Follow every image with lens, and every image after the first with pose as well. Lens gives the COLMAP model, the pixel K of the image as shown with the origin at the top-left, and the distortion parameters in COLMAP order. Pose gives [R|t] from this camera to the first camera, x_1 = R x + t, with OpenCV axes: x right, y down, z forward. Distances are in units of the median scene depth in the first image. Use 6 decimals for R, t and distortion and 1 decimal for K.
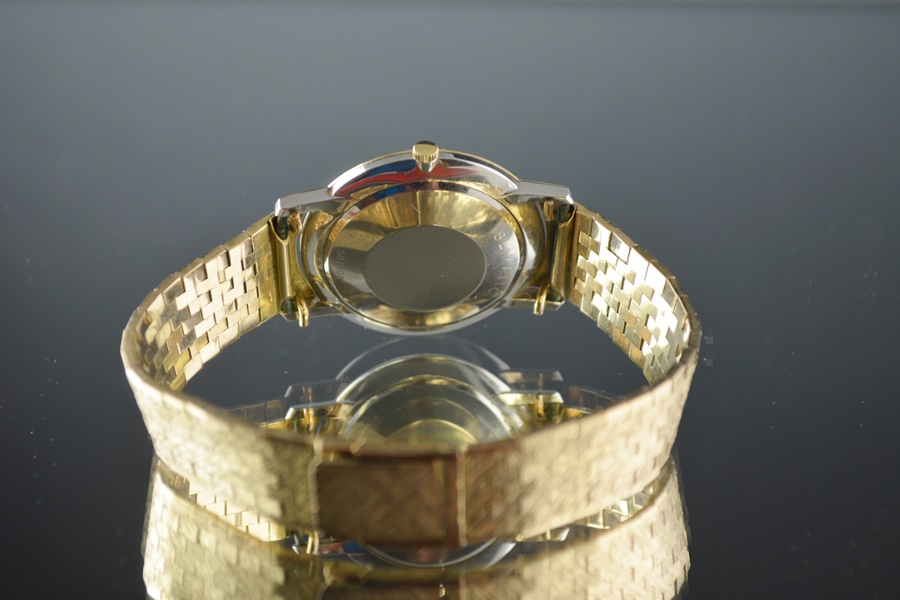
lens RADIAL K [[2131.8, 0, 474.5], [0, 2131.8, 300.1], [0, 0, 1]] dist [0.366381, 0.119660]
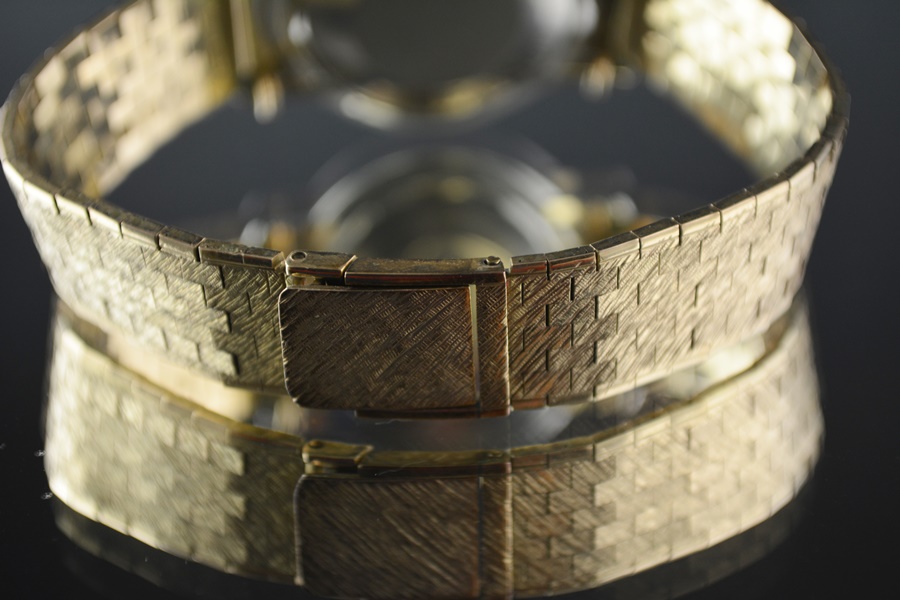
lens RADIAL K [[2141.3, 0, 450.0], [0, 2141.3, 300.0], [0, 0, 1]] dist [0.067145, 0.128420]
pose [[0.999769, -0.020742, -0.005548, -0.018702], [0.021006, 0.998389, 0.052707, 0.042311], [0.004446, -0.052811, 0.998595, 0.324632]]
